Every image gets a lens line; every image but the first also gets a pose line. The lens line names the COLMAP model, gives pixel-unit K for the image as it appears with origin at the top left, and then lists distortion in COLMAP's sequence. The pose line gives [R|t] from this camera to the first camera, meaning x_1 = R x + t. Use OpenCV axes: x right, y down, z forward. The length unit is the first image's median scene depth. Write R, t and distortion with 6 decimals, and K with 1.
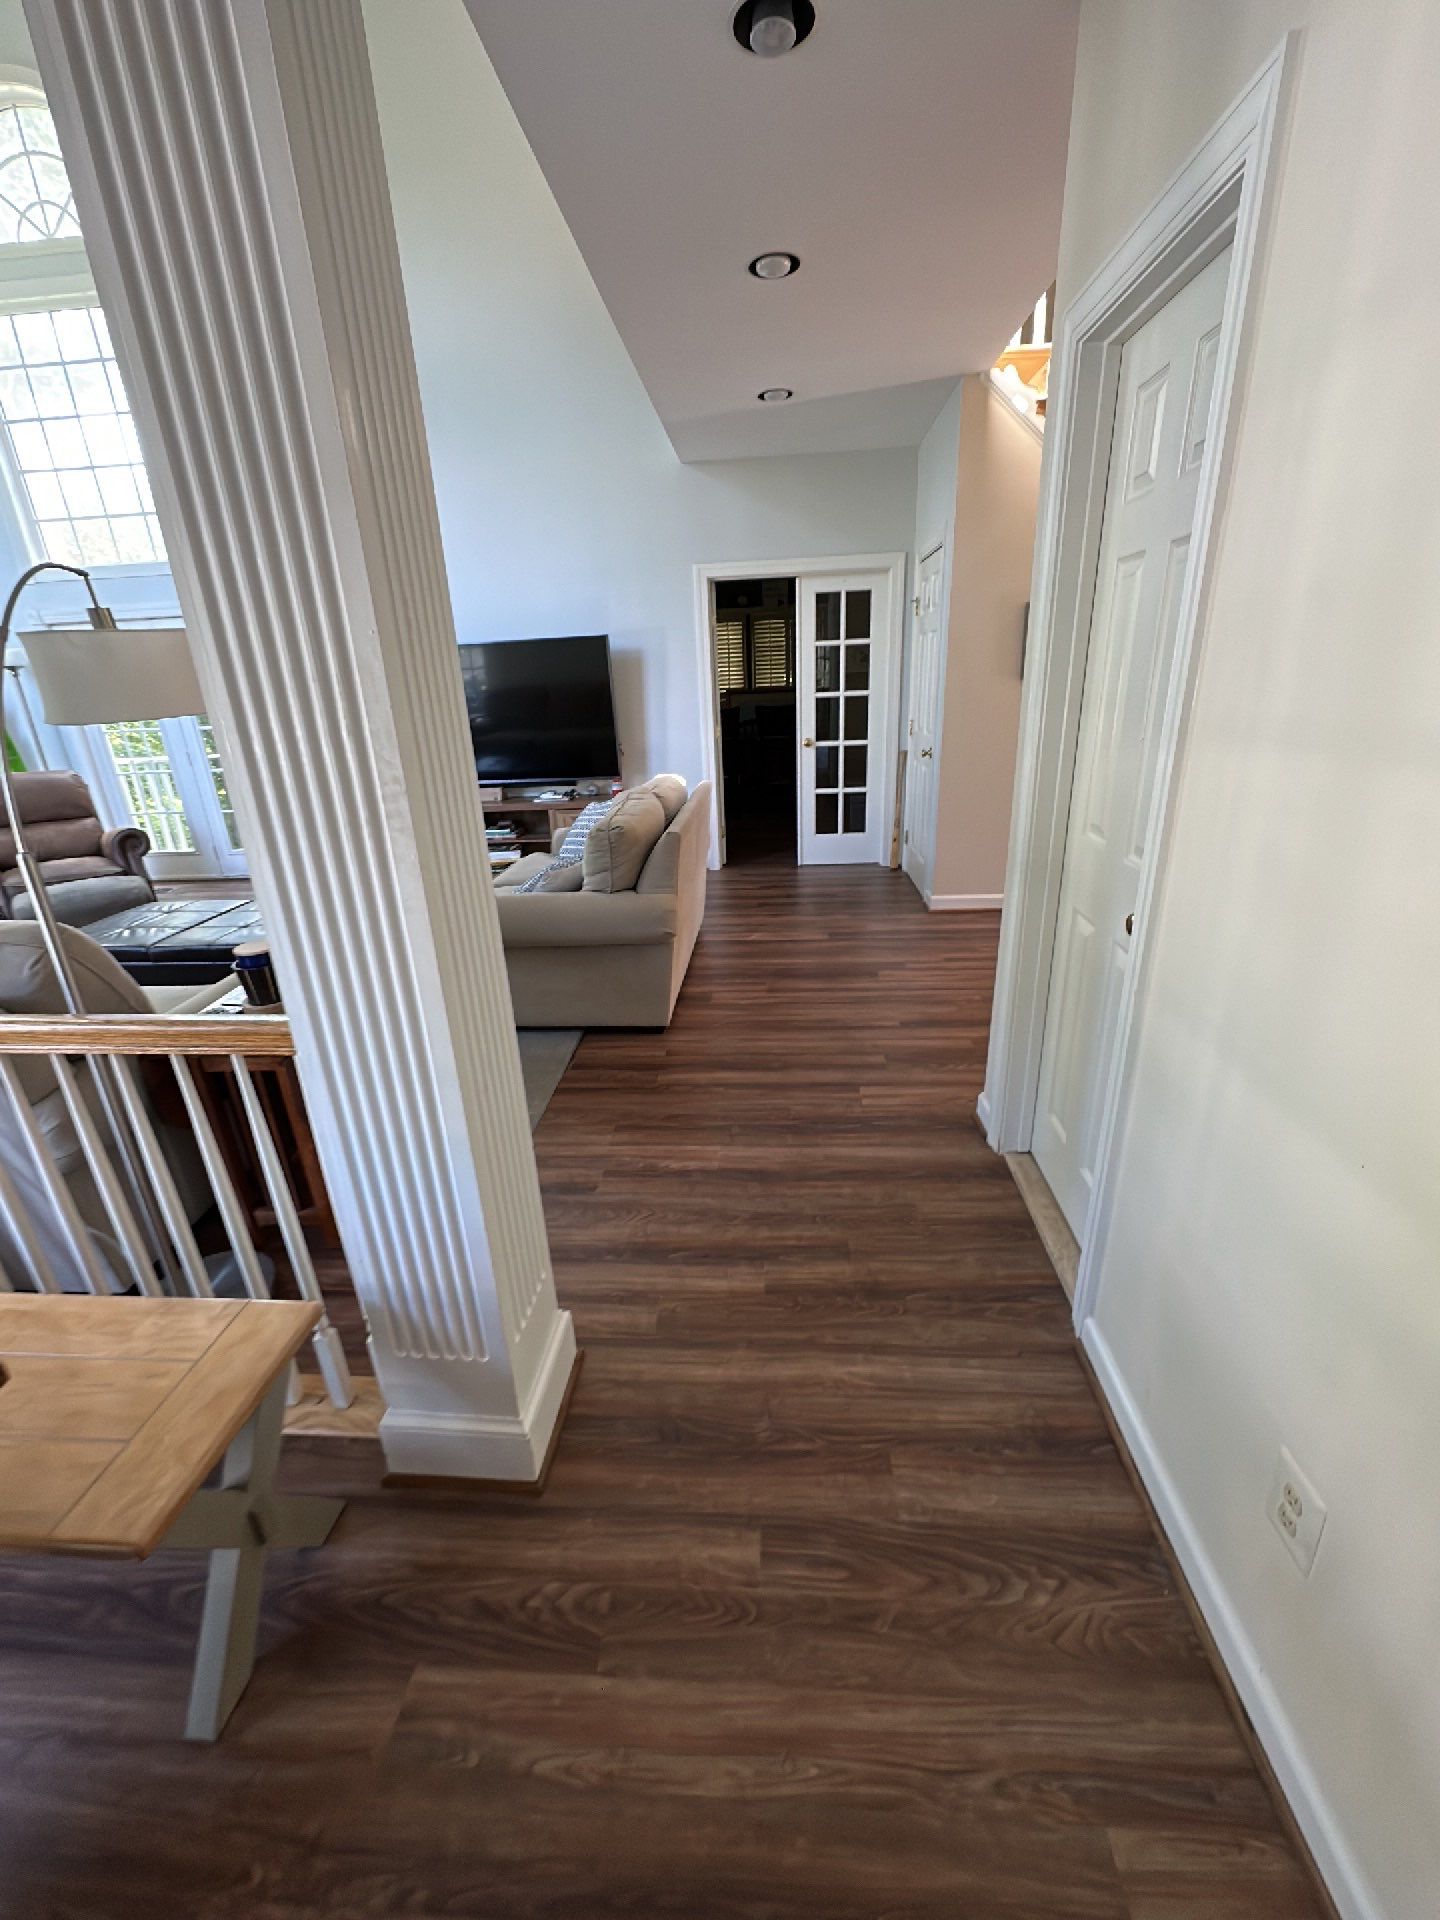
lens RADIAL K [[766.6, 0, 716.7], [0, 766.6, 957.9], [0, 0, 1]] dist [-0.000712, -0.000138]
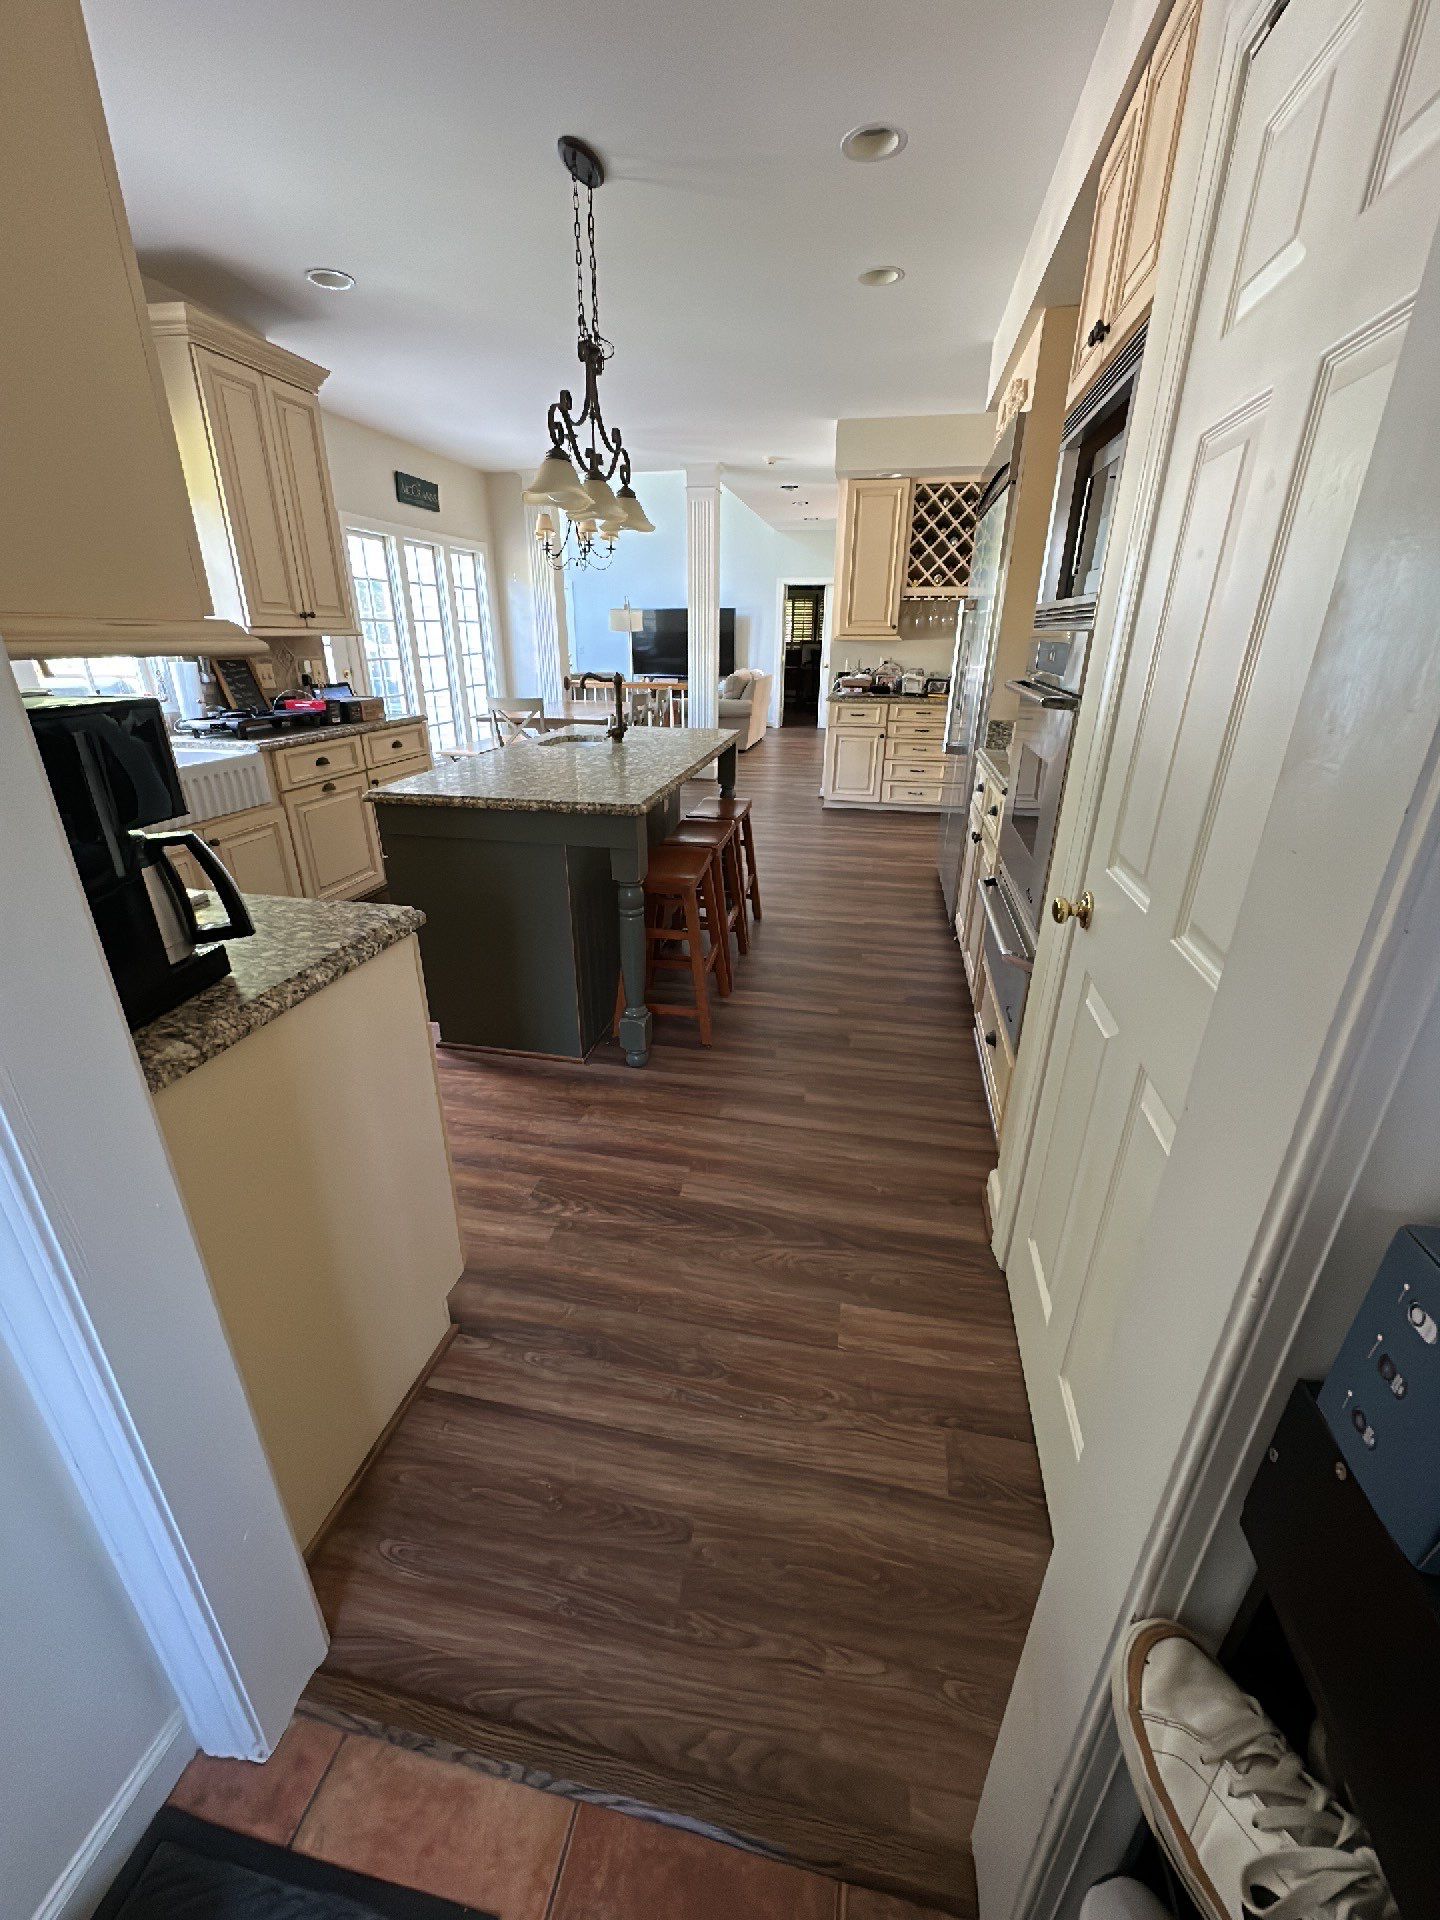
lens RADIAL K [[766.6, 0, 716.7], [0, 766.6, 957.9], [0, 0, 1]] dist [-0.000712, -0.000138]
pose [[0.989936, 0.098522, -0.101583, 0.192602], [-0.093438, 0.994178, 0.053654, 0.706224], [0.106278, -0.043622, 0.993379, -1.884162]]
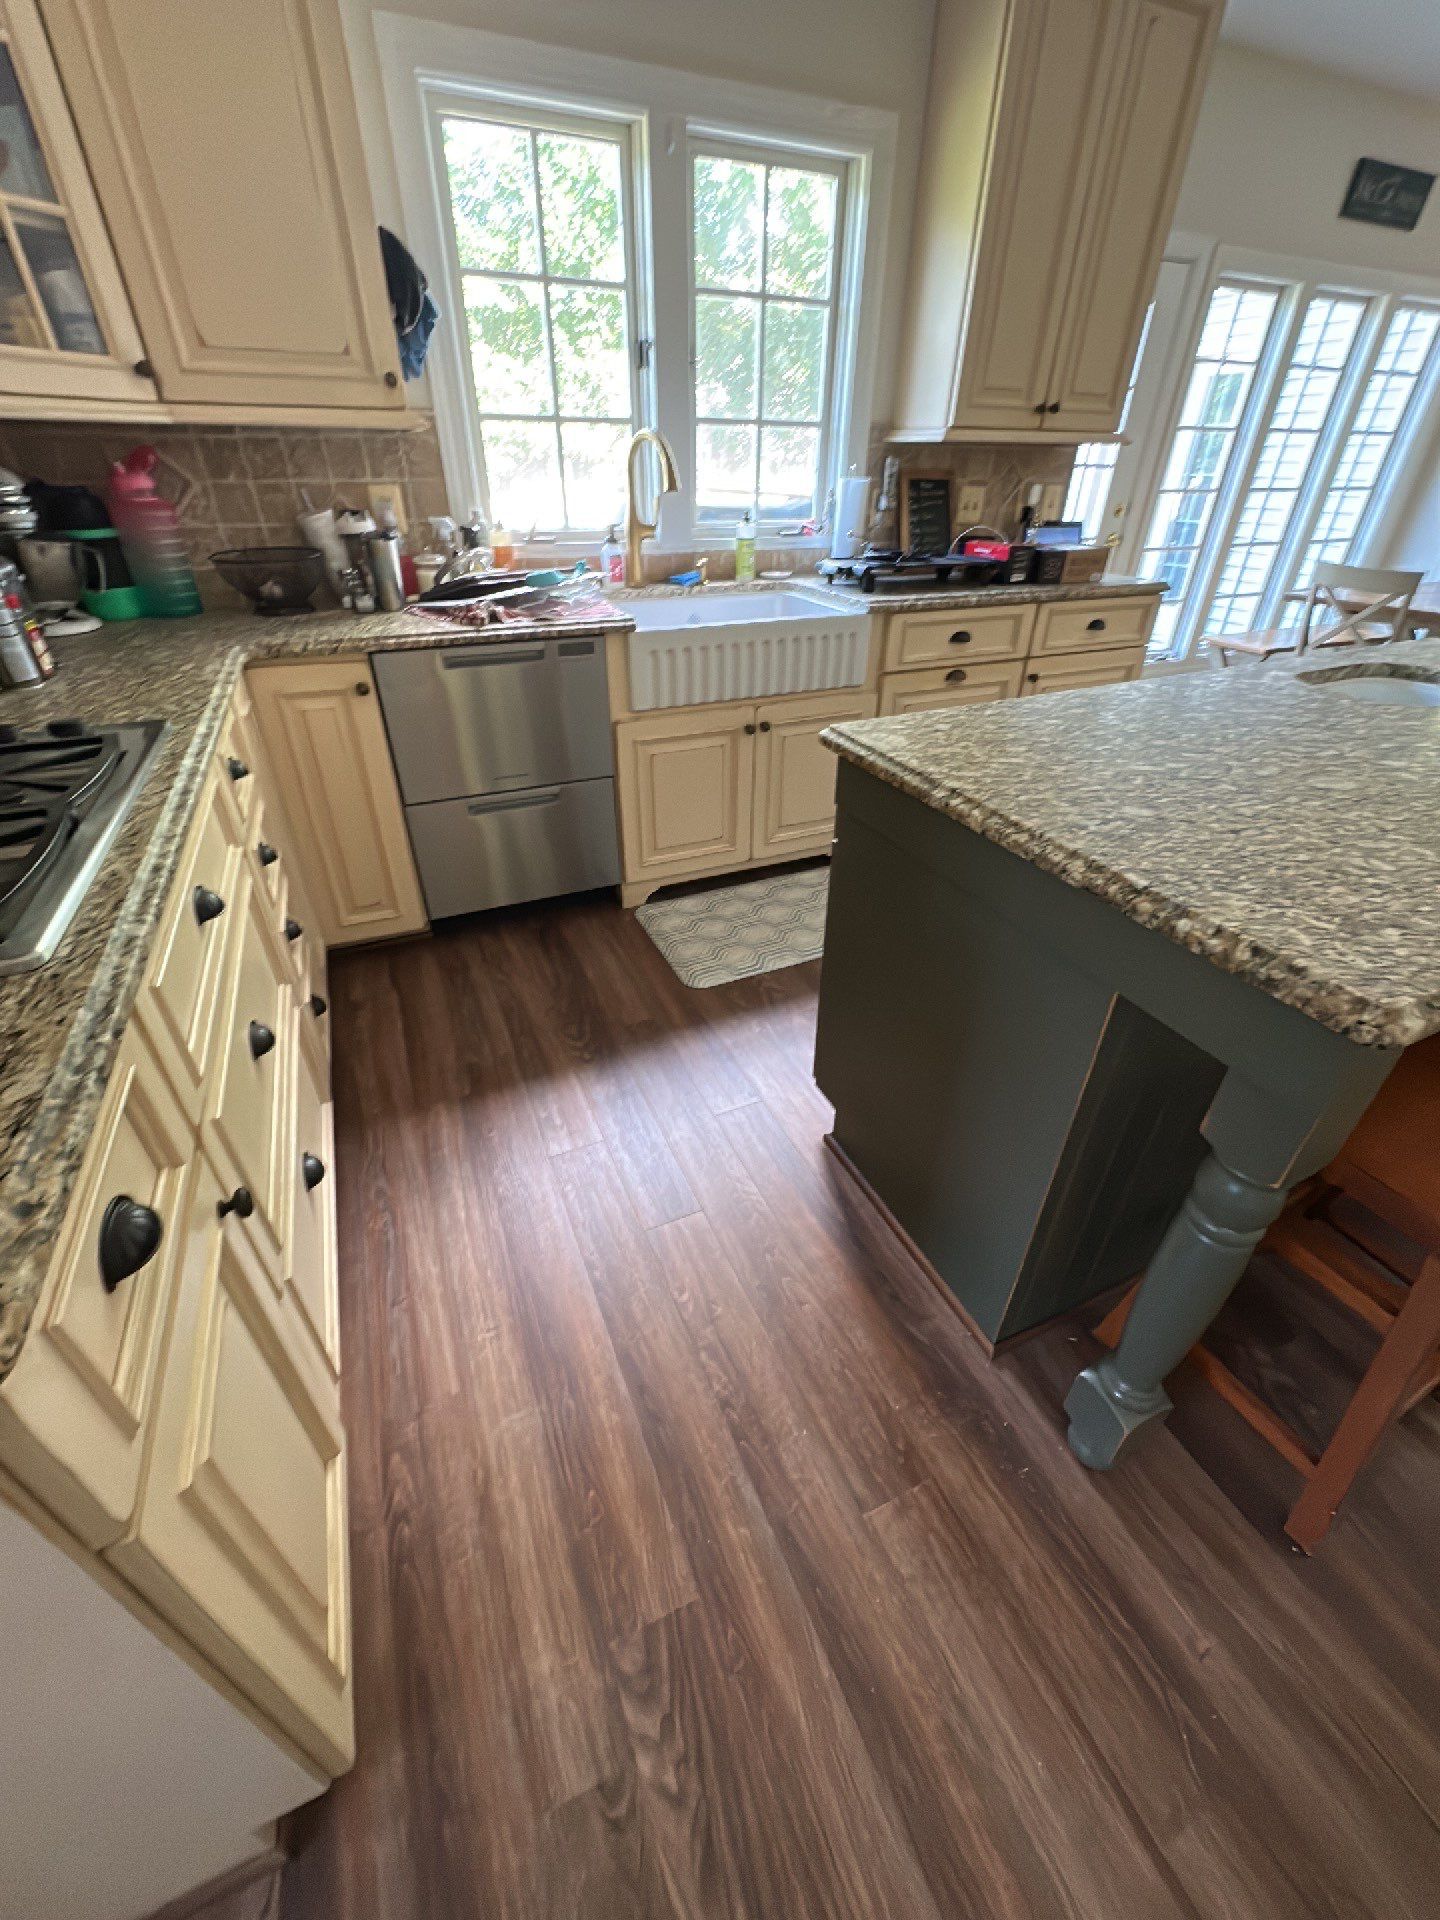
lens RADIAL K [[766.6, 0, 716.7], [0, 766.6, 957.9], [0, 0, 1]] dist [-0.000712, -0.000138]
pose [[0.472158, 0.521351, -0.710816, 0.094691], [-0.333934, 0.852045, 0.403121, 0.584953], [0.815815, 0.047028, 0.576397, -1.473241]]
